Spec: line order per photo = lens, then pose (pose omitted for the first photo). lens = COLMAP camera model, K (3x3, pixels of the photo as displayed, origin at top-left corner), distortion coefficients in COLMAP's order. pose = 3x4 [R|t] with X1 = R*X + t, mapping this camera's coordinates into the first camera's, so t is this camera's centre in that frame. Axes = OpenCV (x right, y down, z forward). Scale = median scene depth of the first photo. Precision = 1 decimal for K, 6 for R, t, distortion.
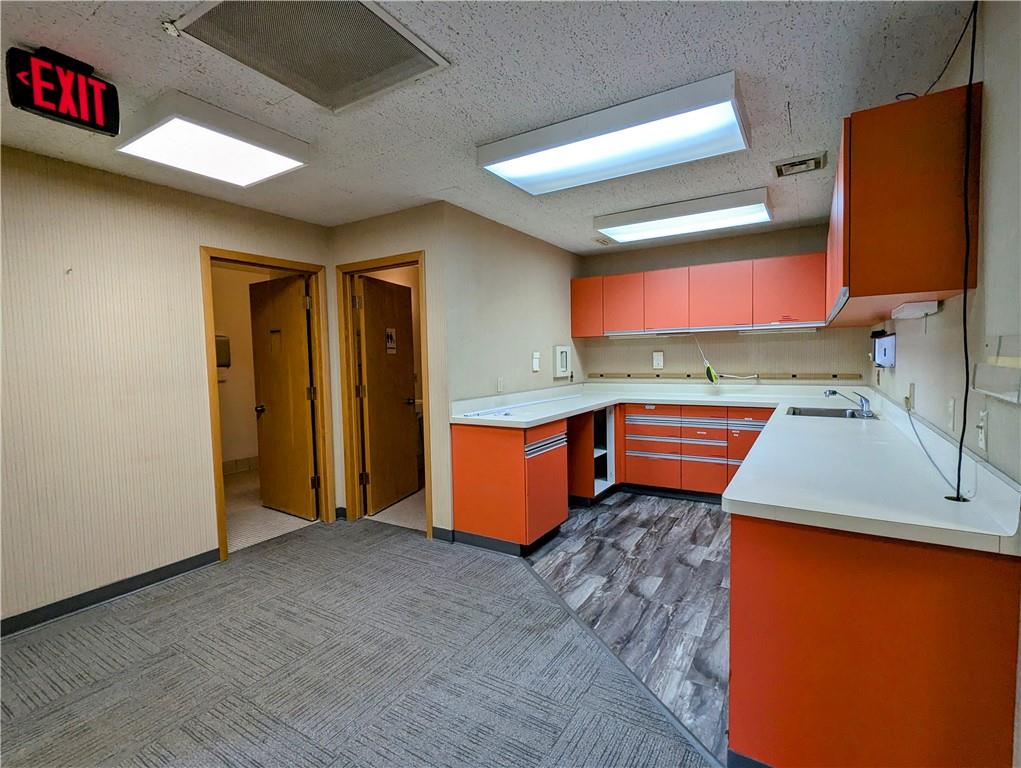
lens RADIAL K [[485.5, 0, 509.6], [0, 485.5, 389.5], [0, 0, 1]] dist [-0.004332, 0.001333]
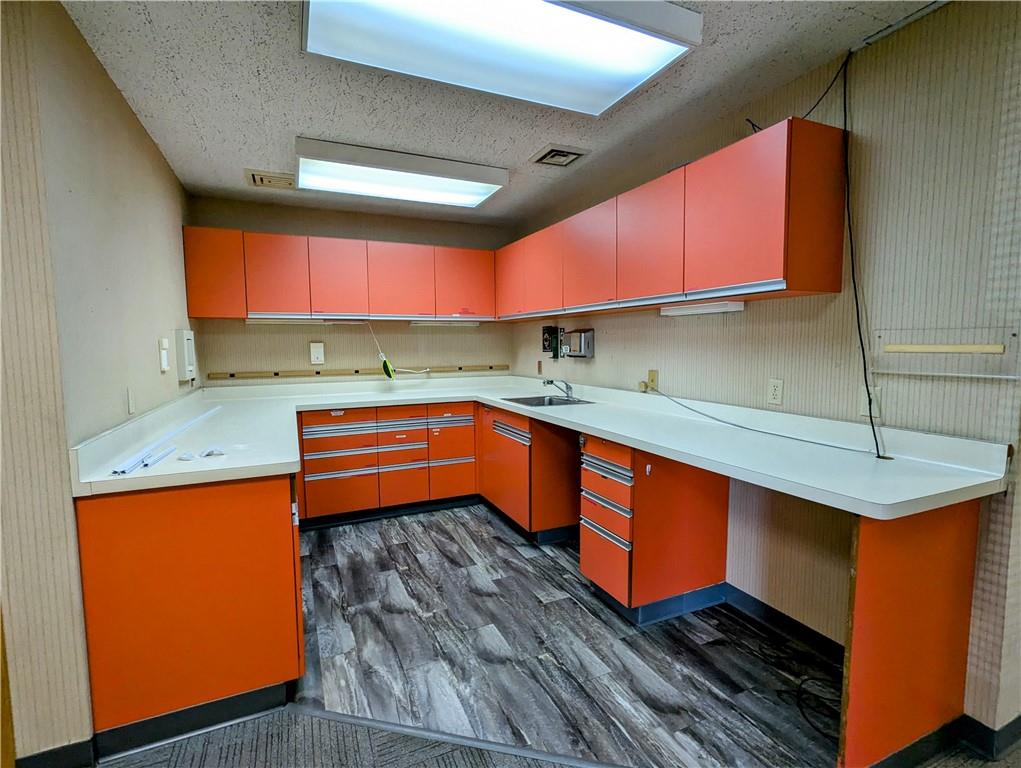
lens RADIAL K [[485.5, 0, 510.8], [0, 485.5, 385.7], [0, 0, 1]] dist [-0.004332, 0.001333]
pose [[0.551771, -0.053604, 0.832271, -0.248696], [0.053925, 0.998137, 0.028536, -0.018096], [-0.832251, 0.029135, 0.553634, 0.419838]]
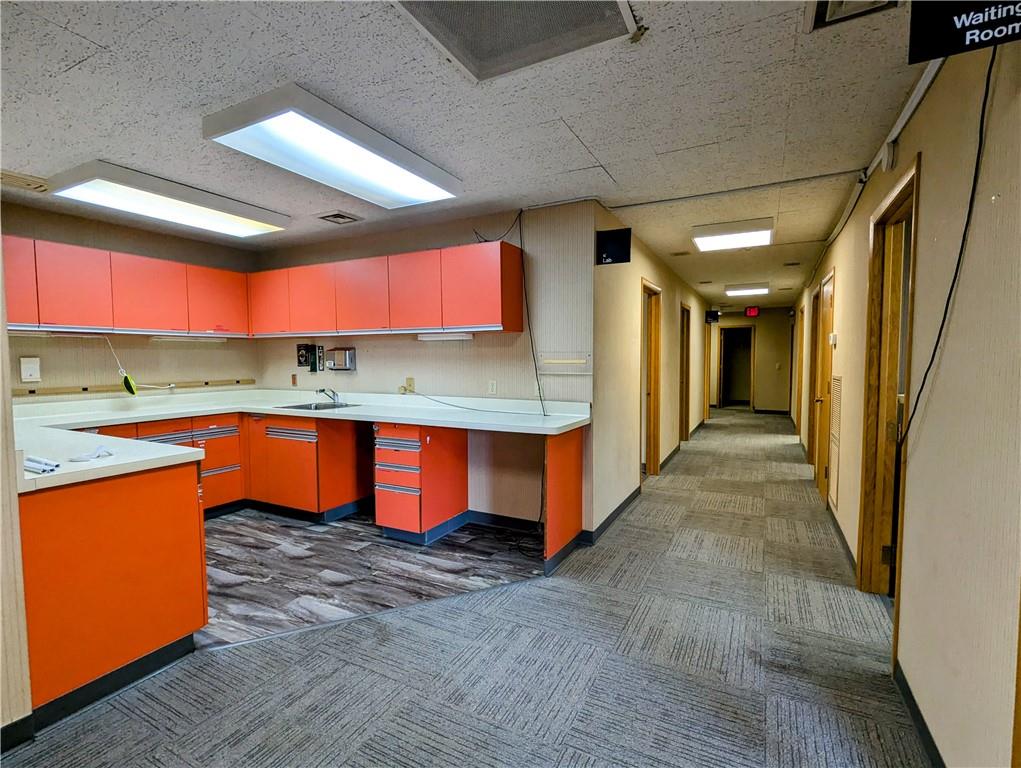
lens RADIAL K [[485.5, 0, 514.8], [0, 485.5, 389.1], [0, 0, 1]] dist [-0.004332, 0.001333]
pose [[-0.082850, -0.040076, 0.995756, -0.605929], [0.076652, 0.995975, 0.046462, -0.016113], [-0.993610, 0.080176, -0.079445, 0.516741]]
